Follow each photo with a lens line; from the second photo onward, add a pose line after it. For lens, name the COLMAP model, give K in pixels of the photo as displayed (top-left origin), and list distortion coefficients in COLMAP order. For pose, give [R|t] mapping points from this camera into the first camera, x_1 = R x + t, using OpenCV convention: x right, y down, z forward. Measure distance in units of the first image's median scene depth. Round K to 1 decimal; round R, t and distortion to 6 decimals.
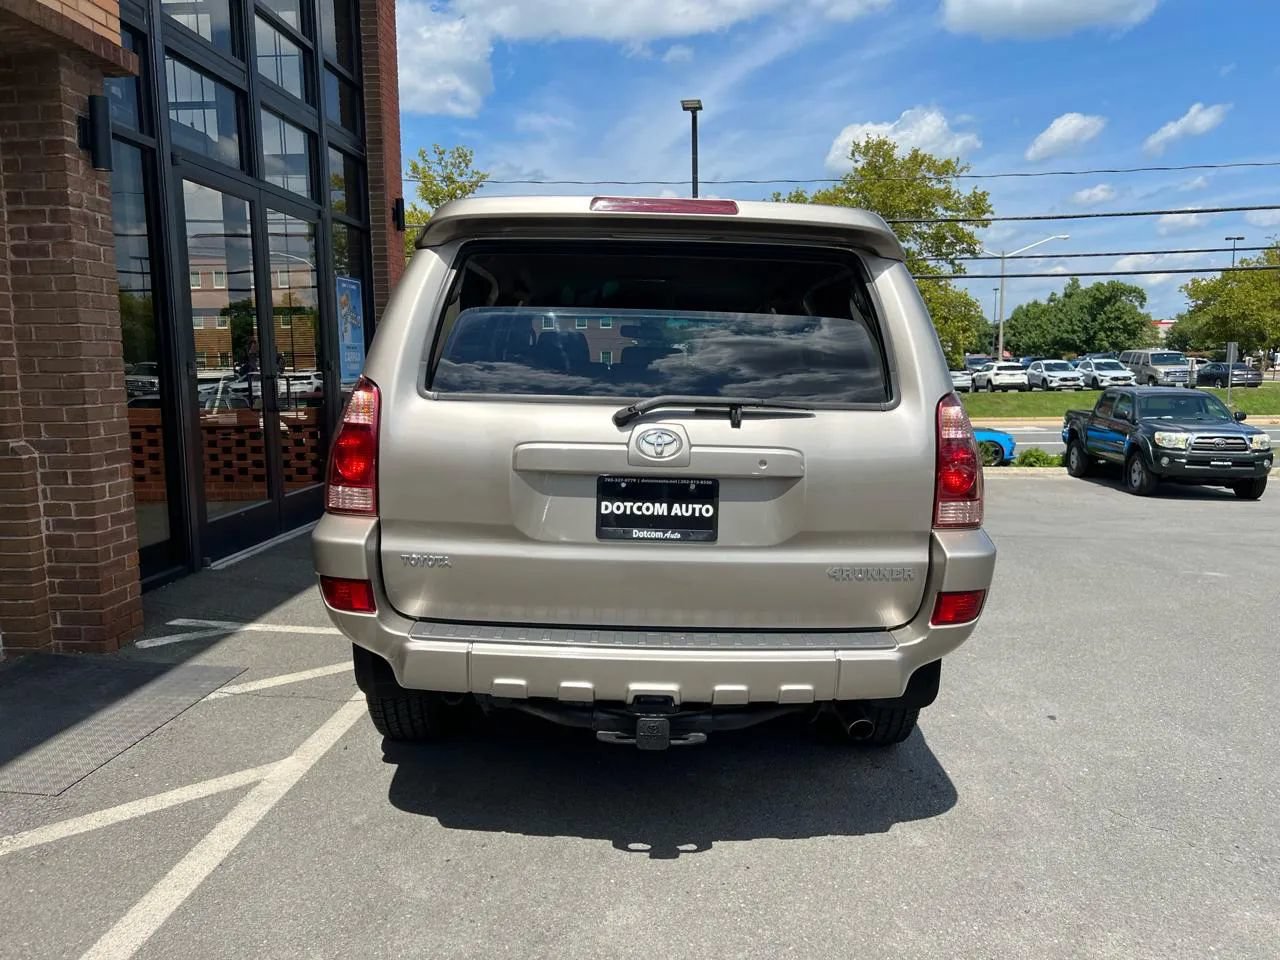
lens RADIAL K [[961.4, 0, 643.2], [0, 961.4, 479.8], [0, 0, 1]] dist [0.046763, -0.053619]
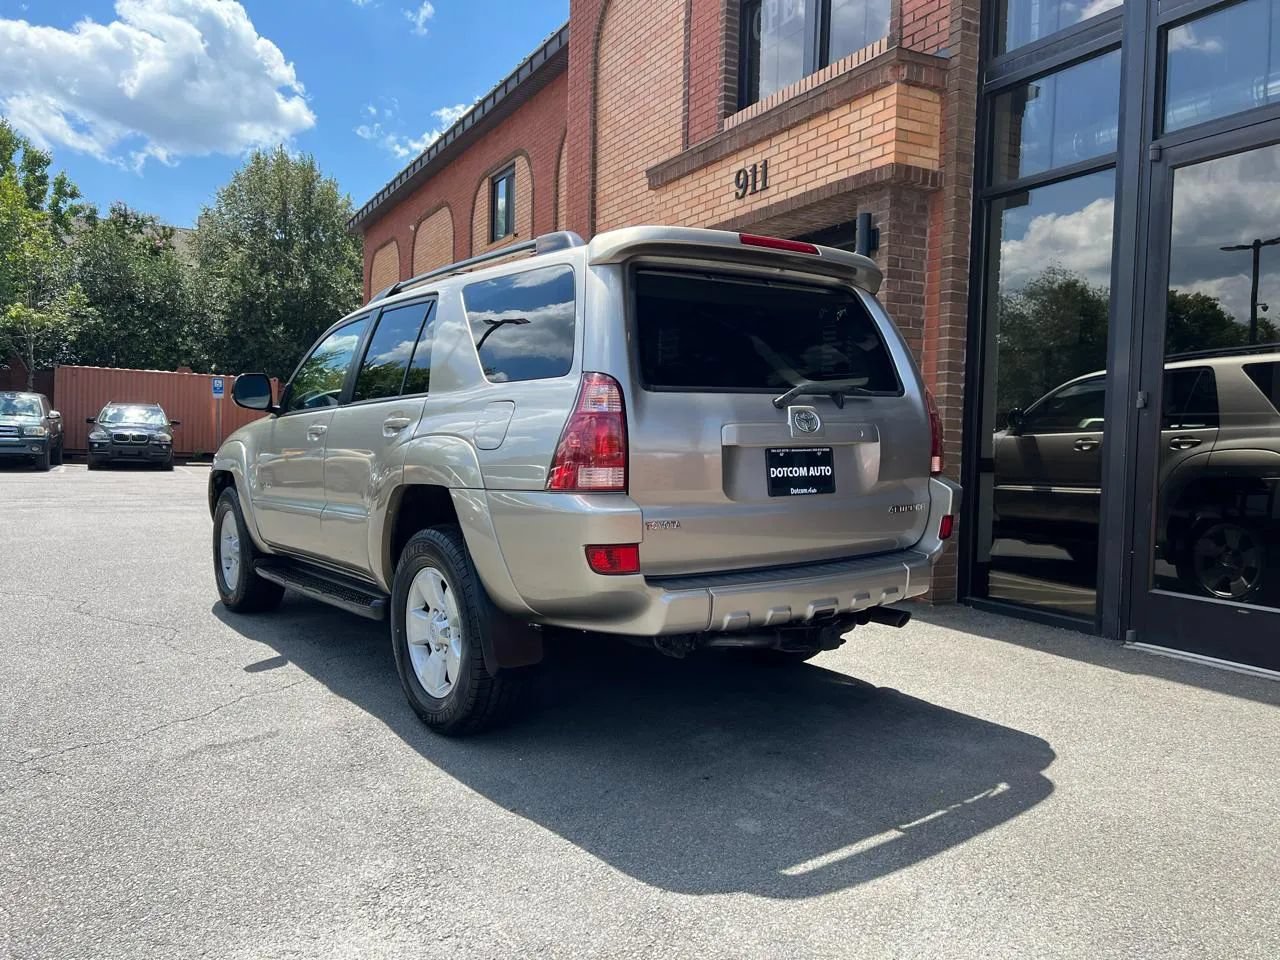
lens RADIAL K [[961.4, 0, 639.8], [0, 961.4, 476.0], [0, 0, 1]] dist [0.046763, -0.053619]
pose [[-0.853190, 0.004454, -0.521580, 0.658371], [-0.083823, 0.985796, 0.145535, -0.270210], [0.514820, 0.167889, -0.840698, 2.940132]]
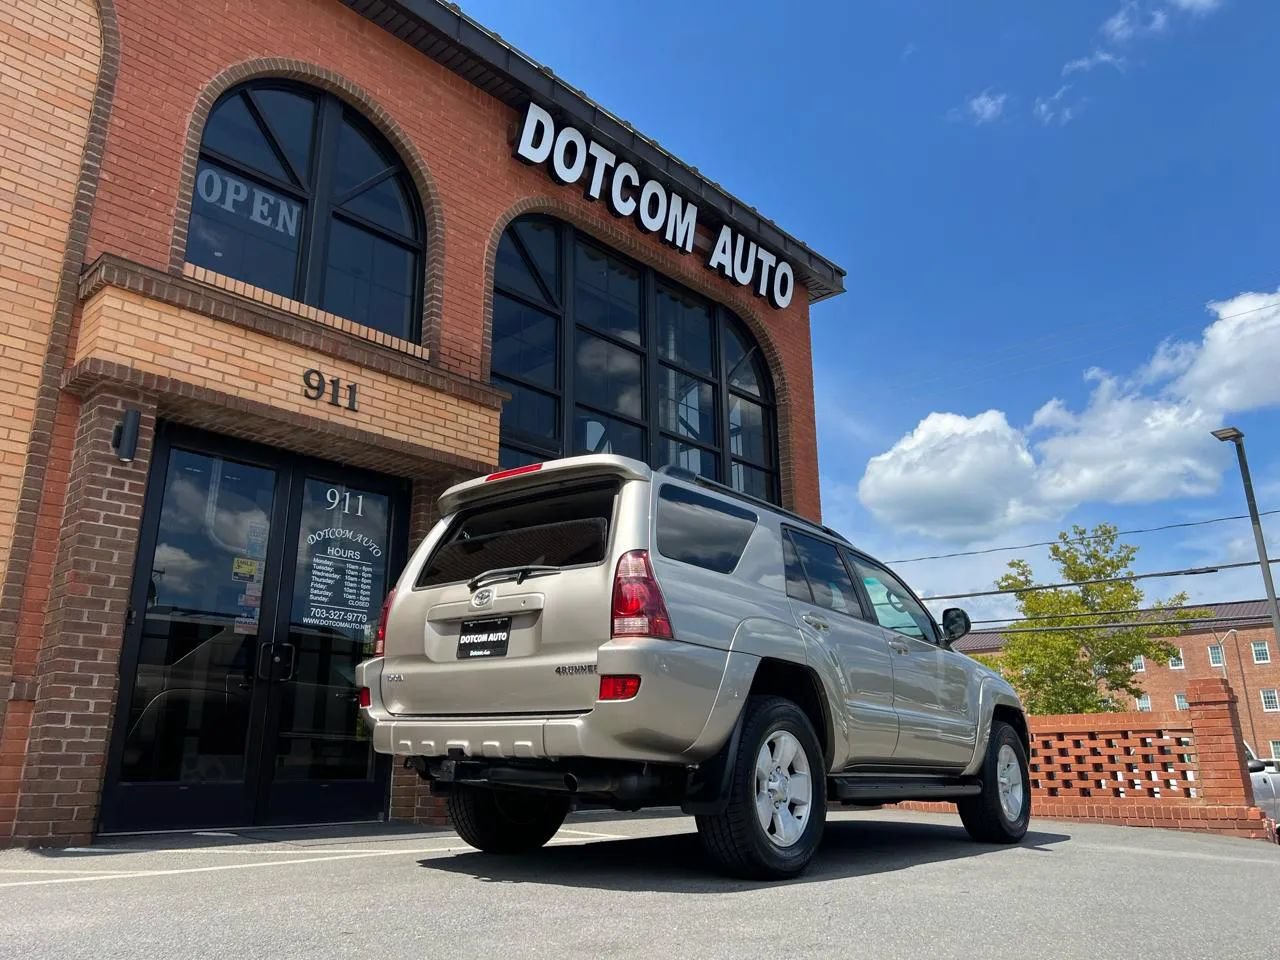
lens RADIAL K [[961.4, 0, 649.8], [0, 961.4, 473.1], [0, 0, 1]] dist [0.046763, -0.053619]
pose [[0.771284, -0.188182, -0.608037, 1.104714], [-0.074491, 0.922042, -0.379855, 0.321085], [0.632118, 0.338269, 0.697138, -0.075990]]
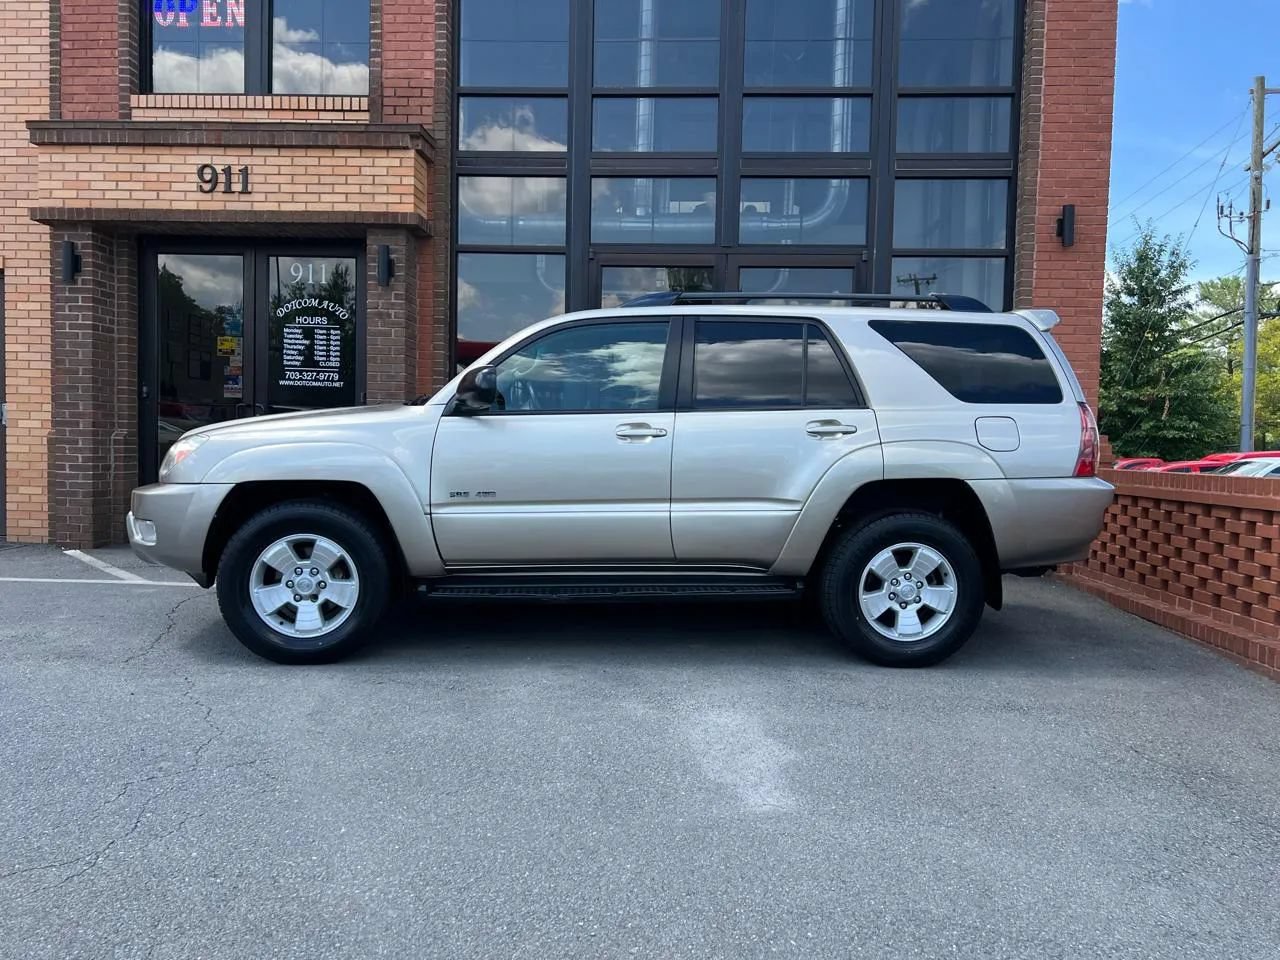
lens RADIAL K [[961.4, 0, 635.7], [0, 961.4, 487.1], [0, 0, 1]] dist [0.046763, -0.053619]
pose [[0.003044, 0.051478, -0.998669, 1.741800], [-0.146030, 0.987991, 0.050482, -0.158040], [0.989276, 0.145682, 0.010525, 2.113108]]
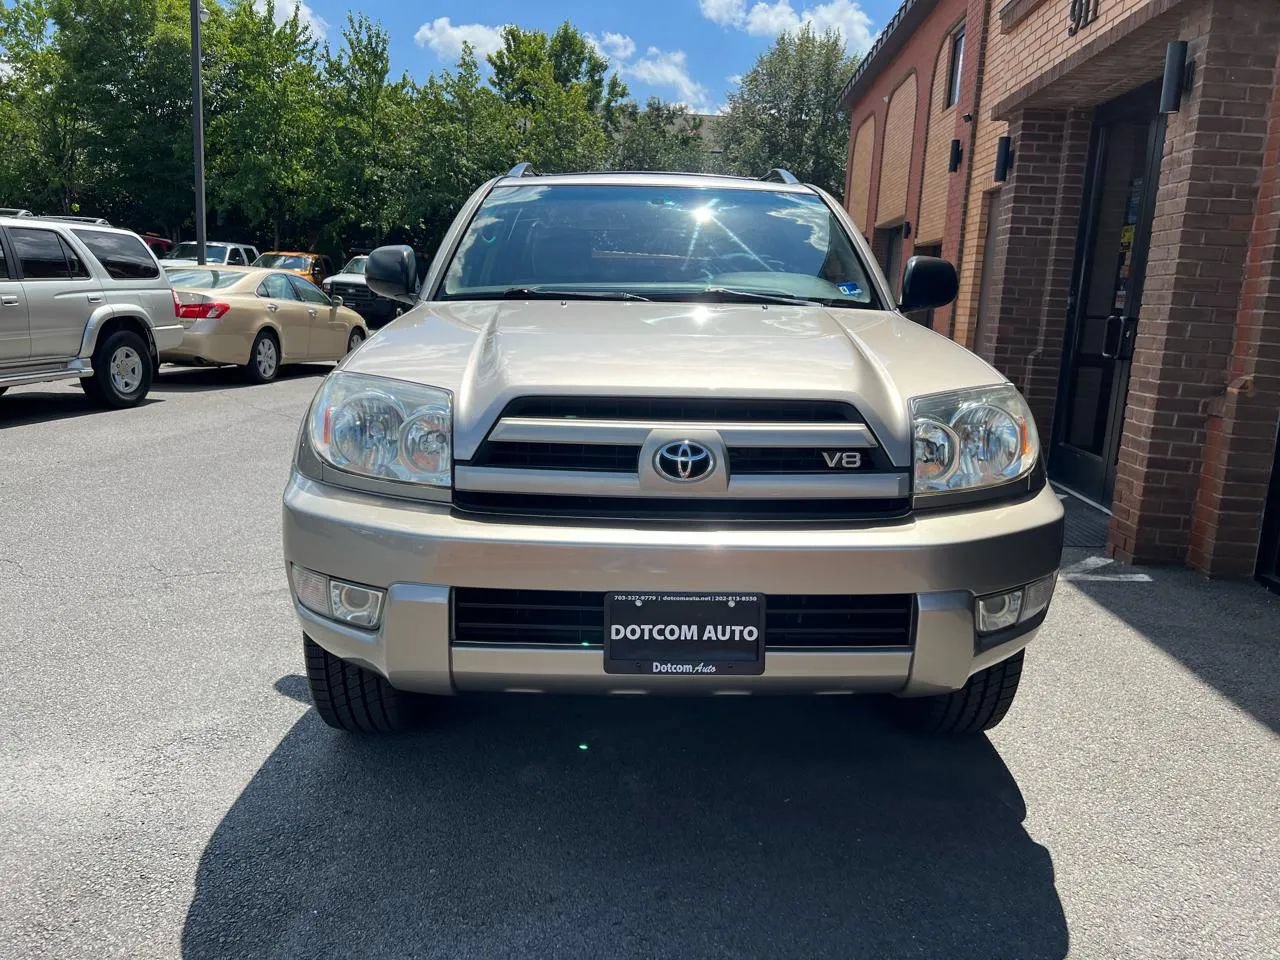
lens RADIAL K [[961.4, 0, 649.4], [0, 961.4, 471.1], [0, 0, 1]] dist [0.046763, -0.053619]
pose [[-0.998730, -0.046239, -0.019988, 0.016573], [-0.050073, 0.954610, 0.293620, -0.323881], [0.005504, 0.294248, -0.955713, 3.006894]]
